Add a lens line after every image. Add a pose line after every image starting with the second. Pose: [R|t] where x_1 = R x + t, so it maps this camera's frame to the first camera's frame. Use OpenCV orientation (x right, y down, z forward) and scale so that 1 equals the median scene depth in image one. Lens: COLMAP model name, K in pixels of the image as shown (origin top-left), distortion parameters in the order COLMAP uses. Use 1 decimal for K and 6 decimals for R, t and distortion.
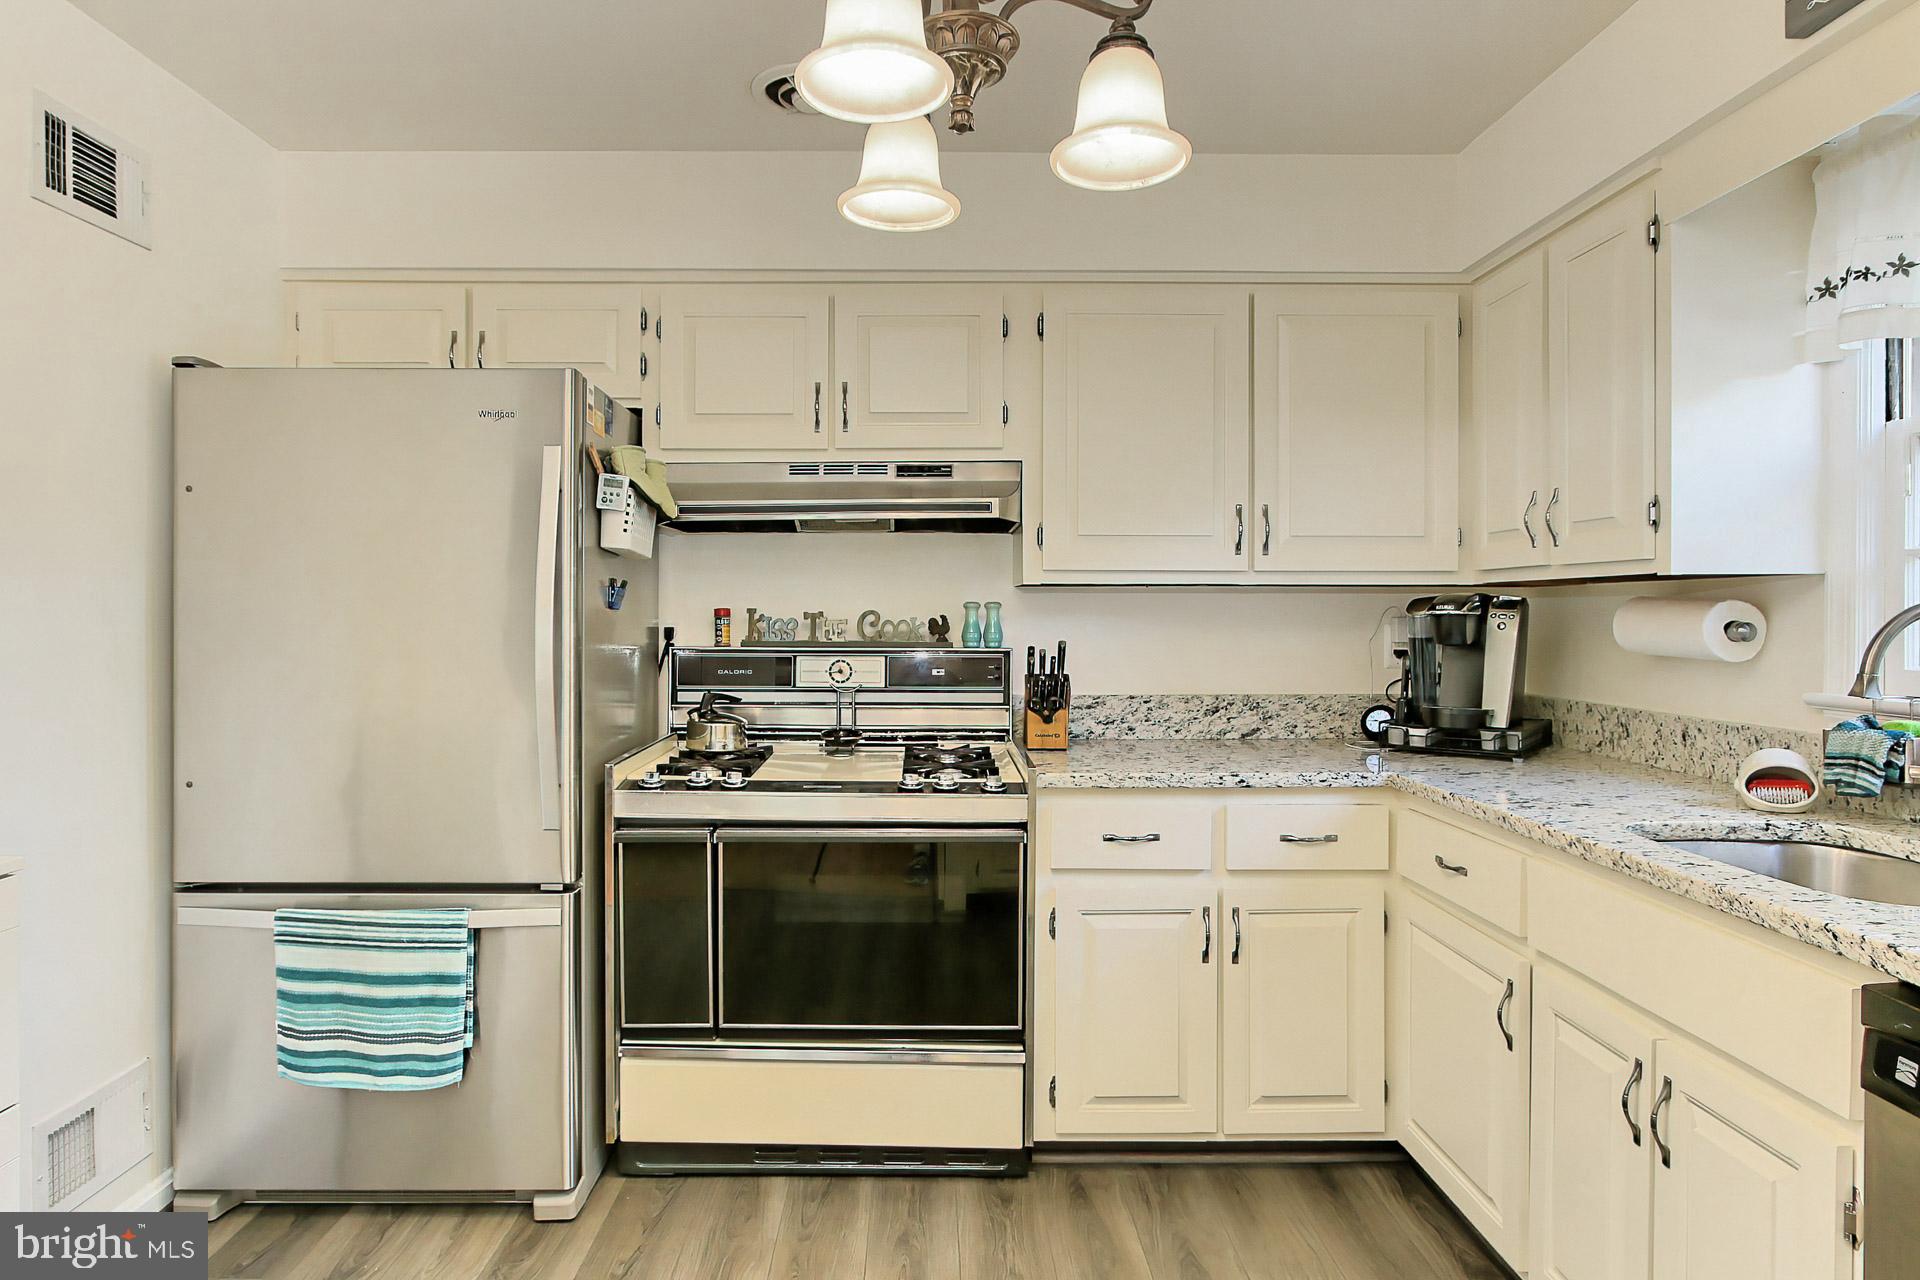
lens RADIAL K [[1111.0, 0, 912.8], [0, 1111.0, 613.6], [0, 0, 1]] dist [-0.003268, 0.004800]
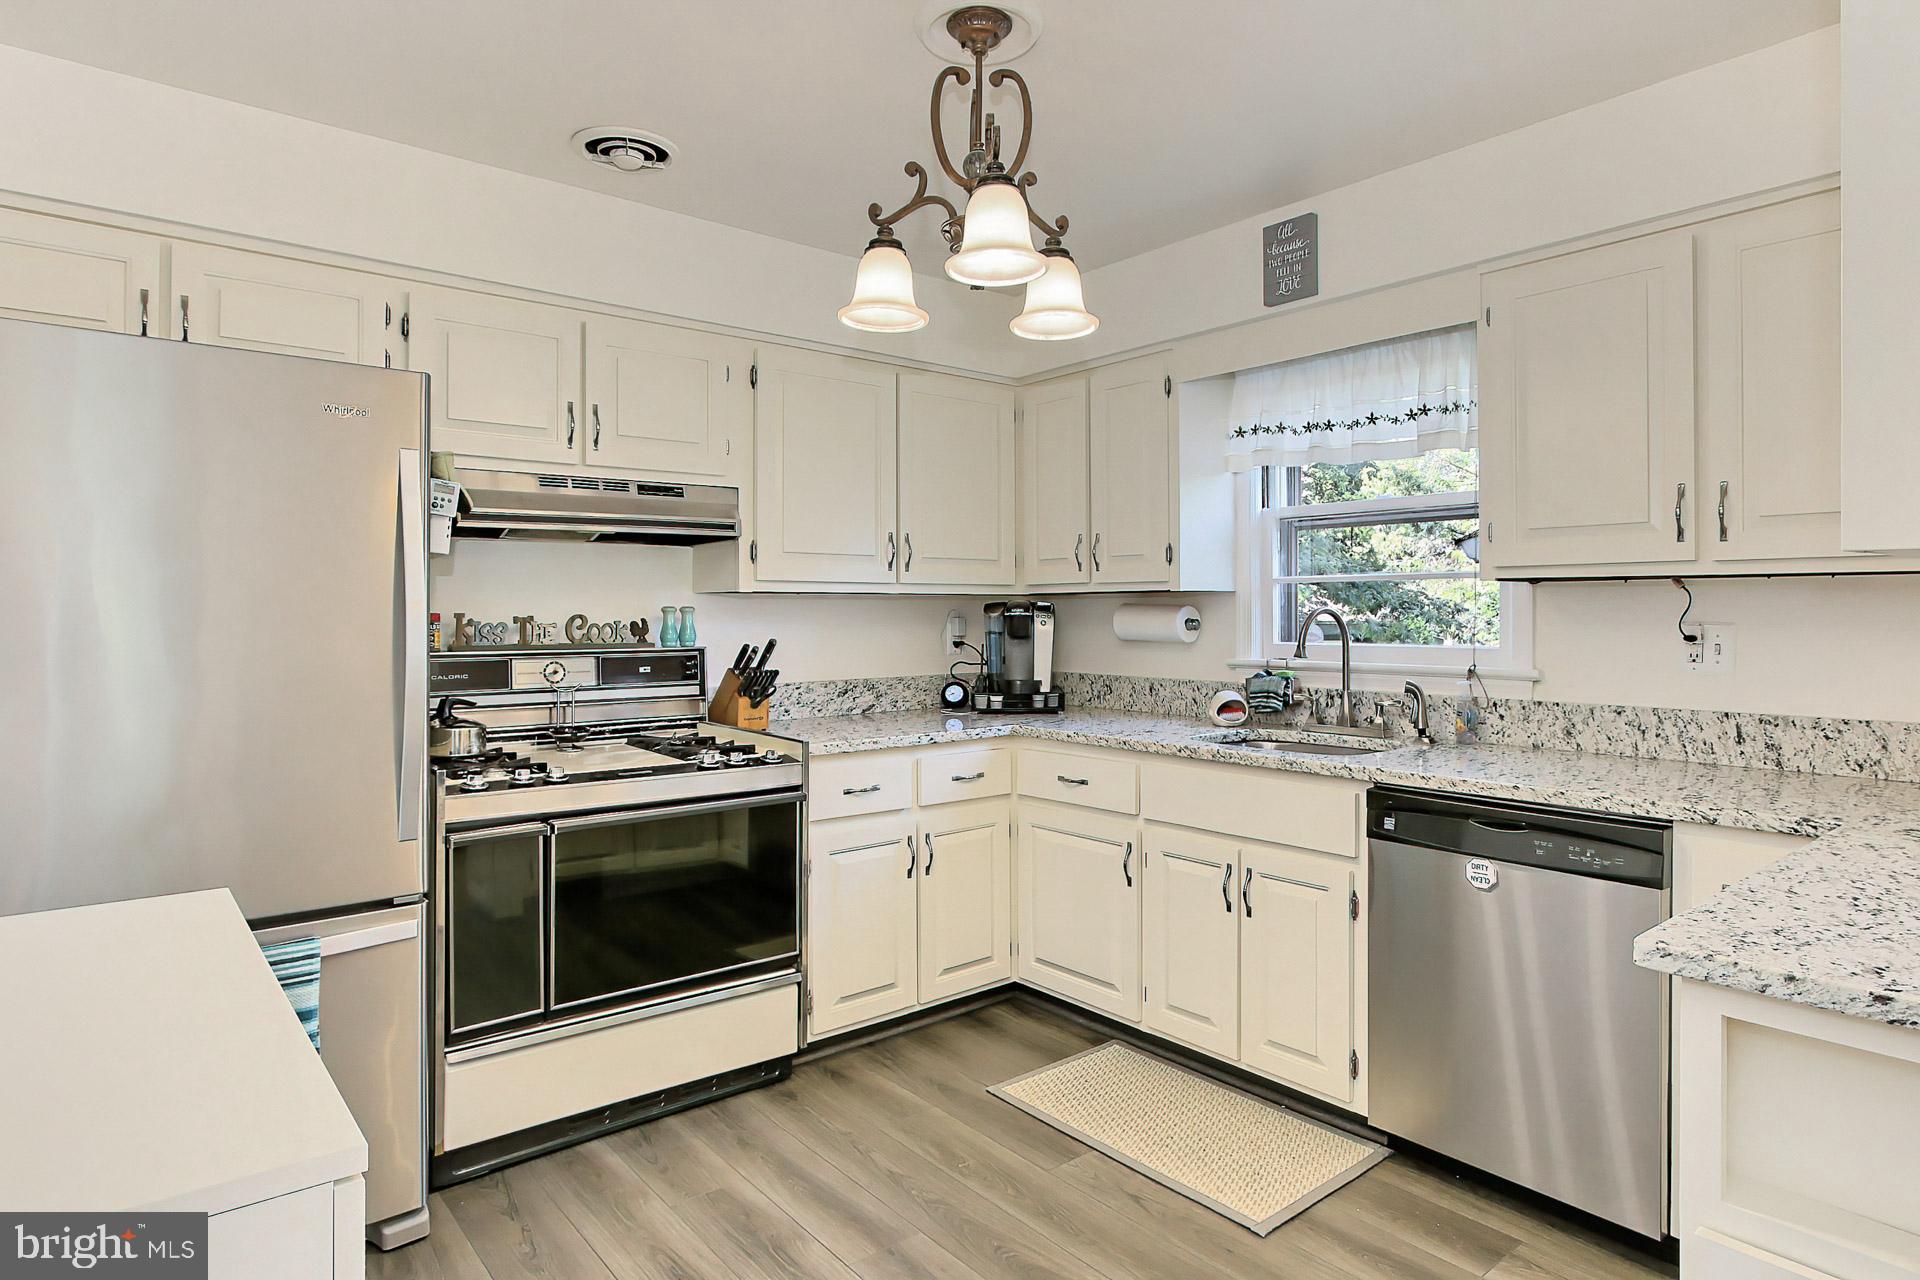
lens RADIAL K [[1094.7, 0, 955.2], [0, 1094.7, 599.7], [0, 0, 1]] dist [0.001478, 0.000922]
pose [[0.770482, 0.003892, 0.637450, -0.524604], [0.005197, 0.999910, -0.012386, -0.002627], [-0.637440, 0.012855, 0.770392, -0.050145]]
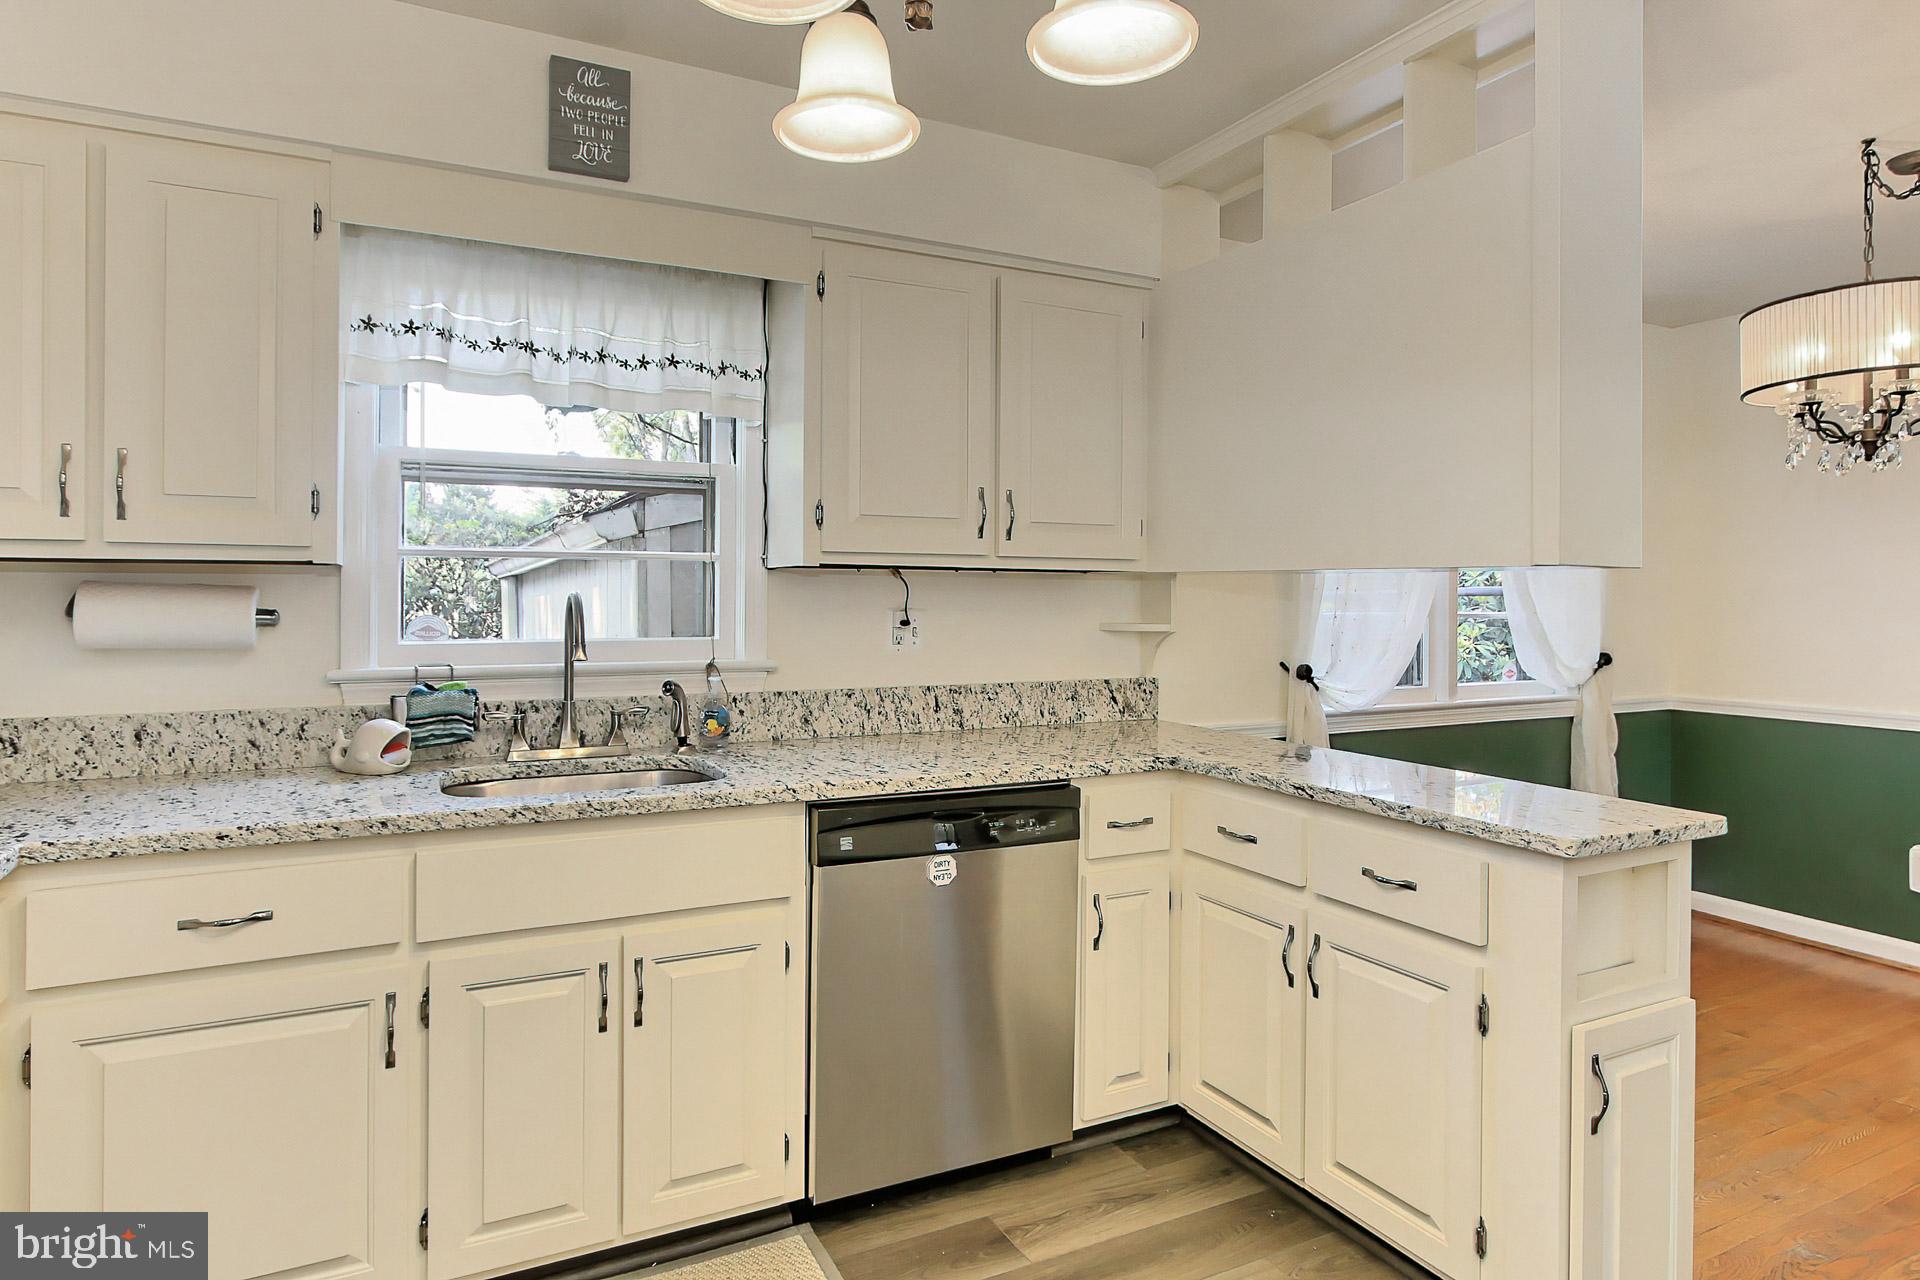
lens RADIAL K [[1108.1, 0, 1005.1], [0, 1108.1, 589.5], [0, 0, 1]] dist [-0.007230, 0.000525]
pose [[-0.469829, 0.001365, 0.882756, -0.417290], [-0.002503, 0.999993, -0.002878, -0.007906], [-0.882754, -0.003562, -0.469823, 0.766848]]
